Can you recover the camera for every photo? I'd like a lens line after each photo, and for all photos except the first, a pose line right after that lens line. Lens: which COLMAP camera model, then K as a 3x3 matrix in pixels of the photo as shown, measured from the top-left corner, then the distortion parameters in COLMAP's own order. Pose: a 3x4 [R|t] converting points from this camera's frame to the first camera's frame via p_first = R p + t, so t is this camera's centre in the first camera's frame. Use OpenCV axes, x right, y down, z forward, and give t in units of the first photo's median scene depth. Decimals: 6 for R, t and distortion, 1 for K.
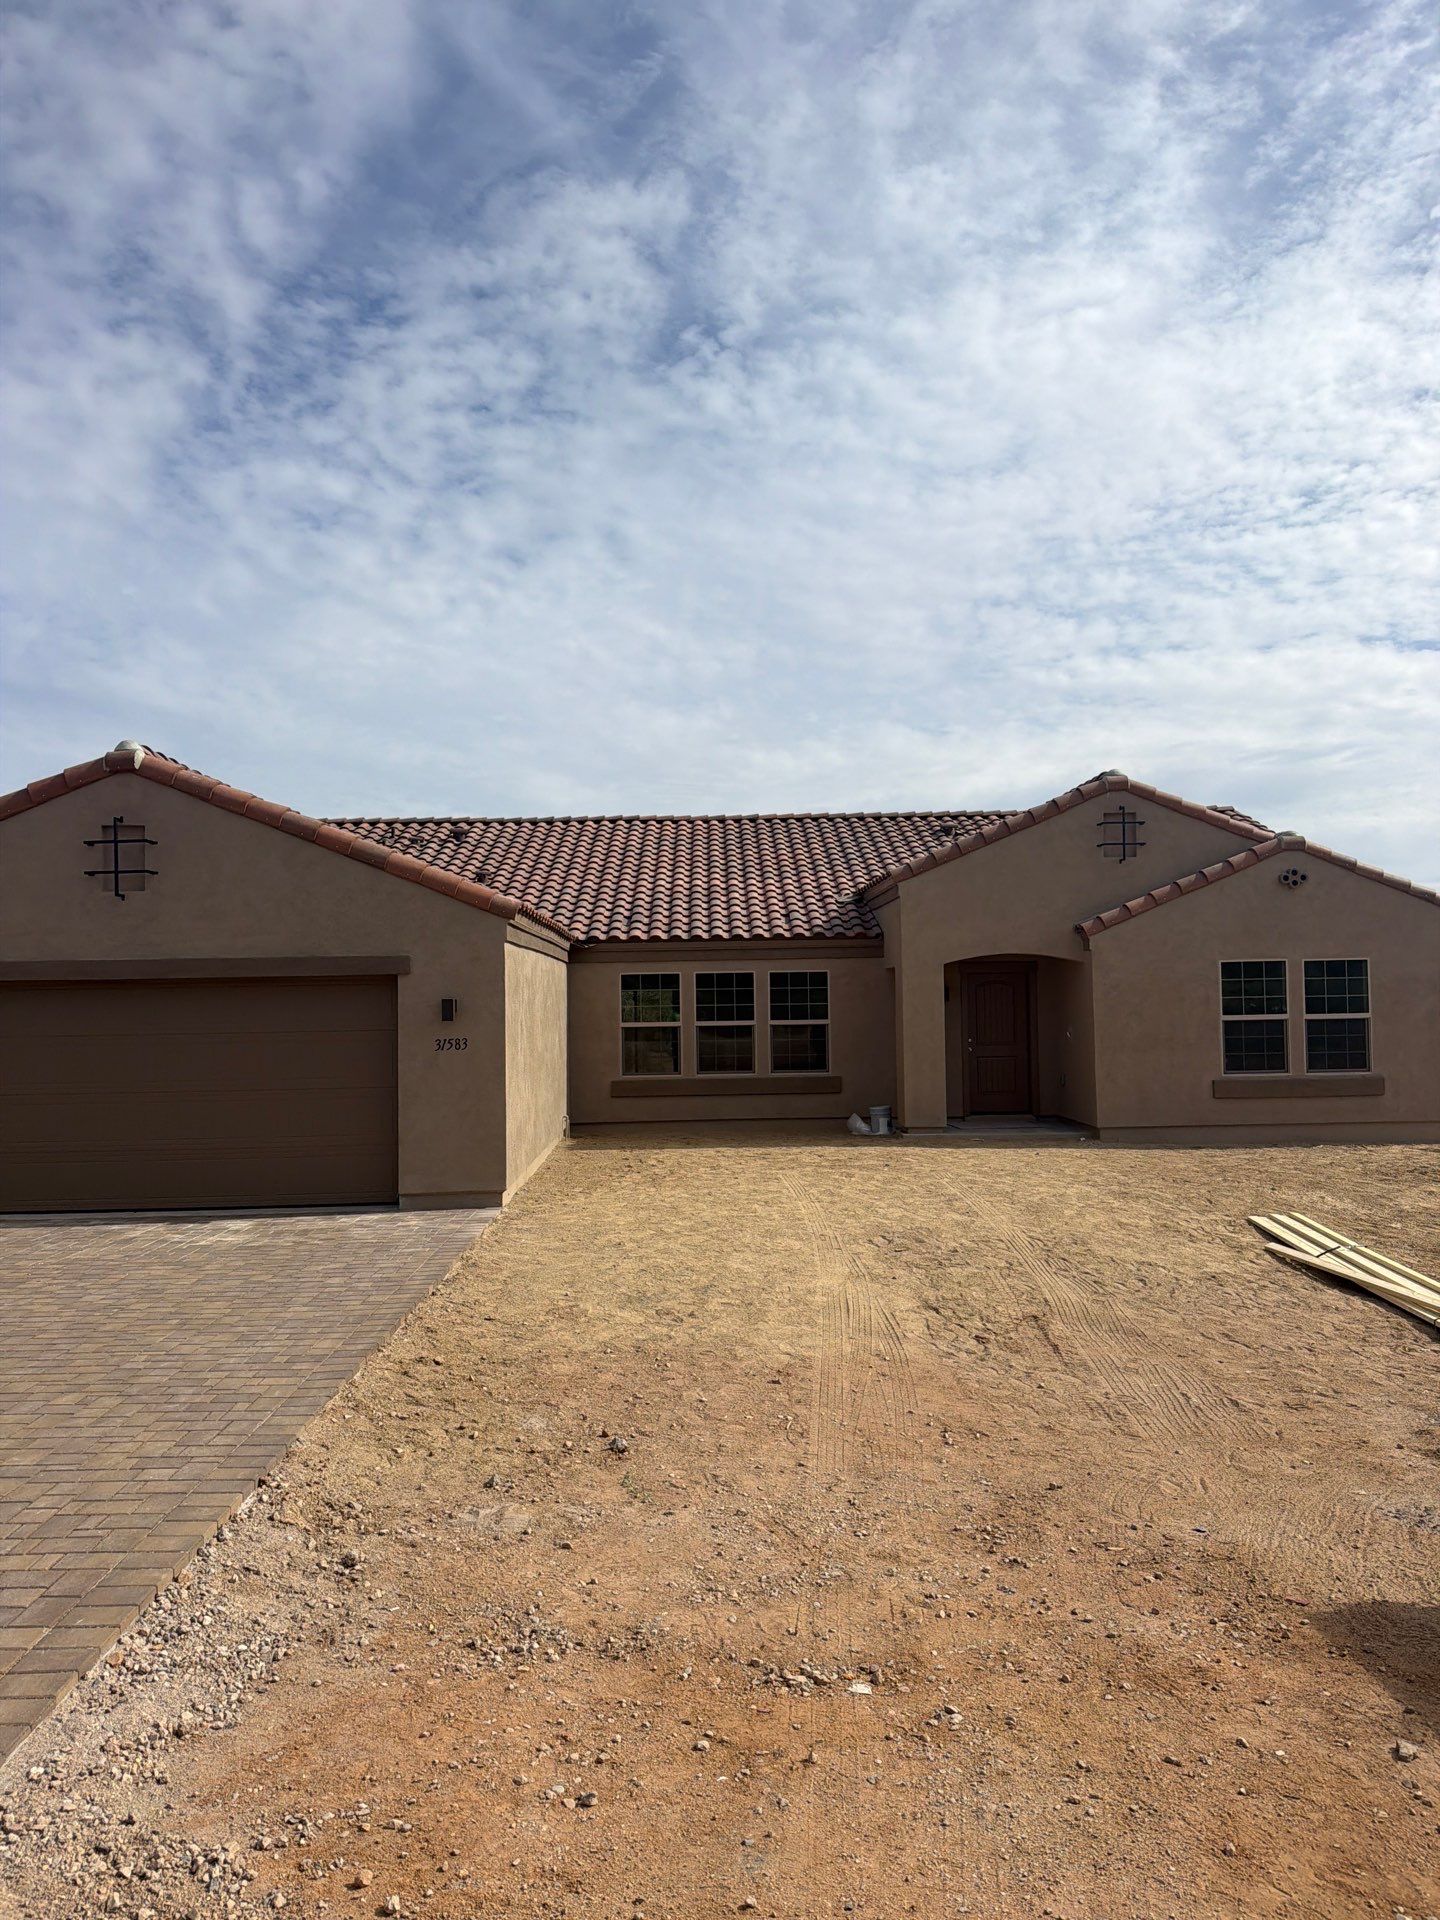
lens RADIAL K [[1433.6, 0, 720.0], [0, 1433.6, 960.0], [0, 0, 1]] dist [0.009741, -0.010160]
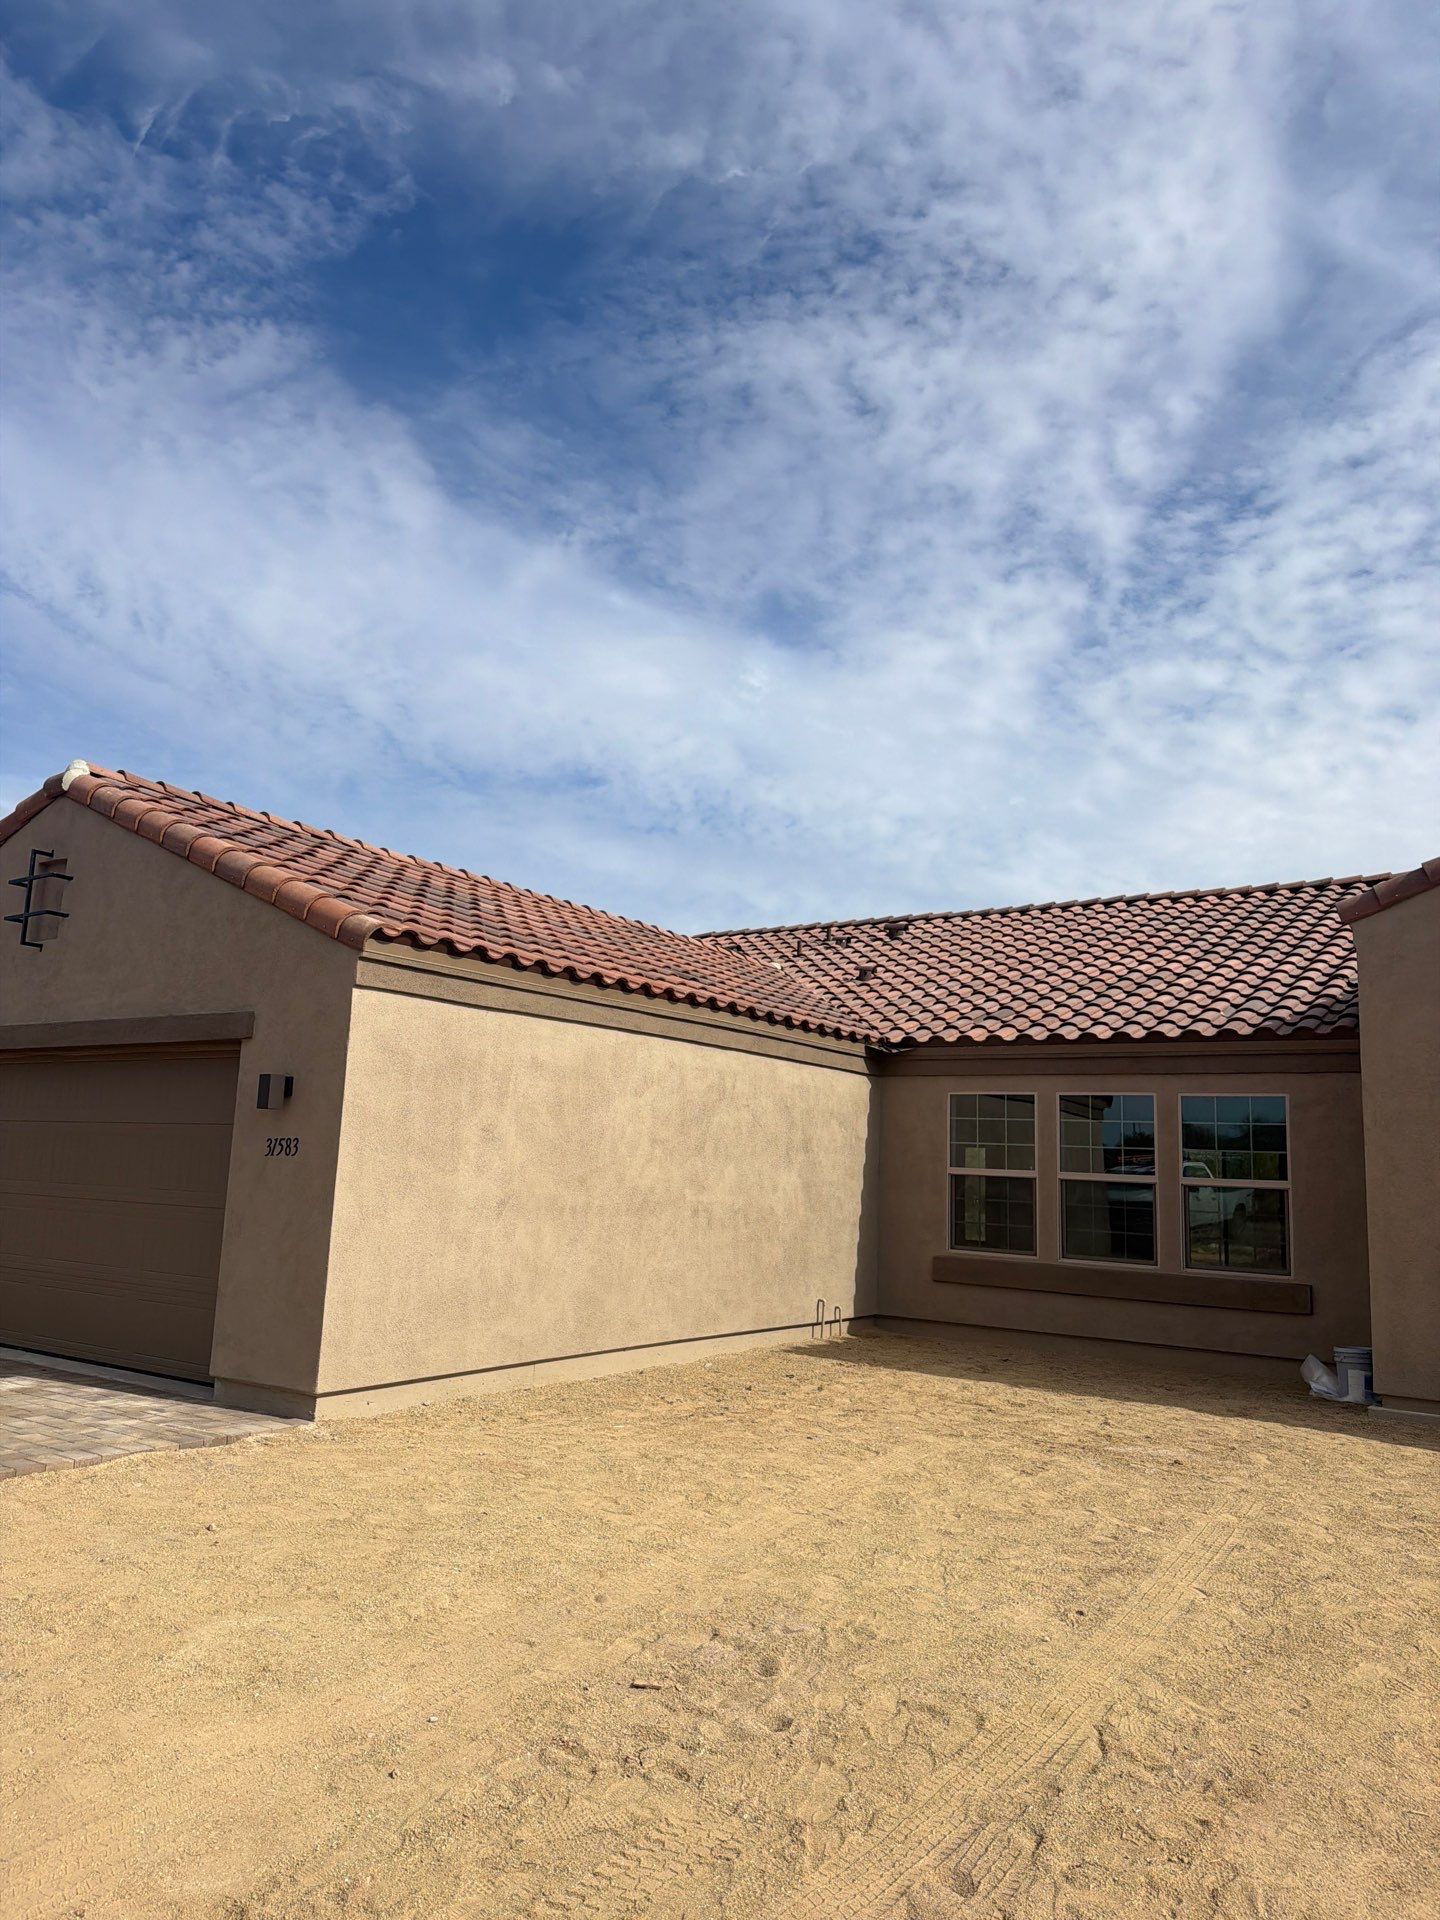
lens RADIAL K [[1324.9, 0, 720.0], [0, 1324.9, 960.0], [0, 0, 1]] dist [-0.015302, -0.005962]
pose [[0.778818, -0.054072, -0.624915, 0.142140], [-0.035353, 0.990910, -0.129800, 0.019113], [0.626253, 0.123183, 0.769827, 0.274583]]
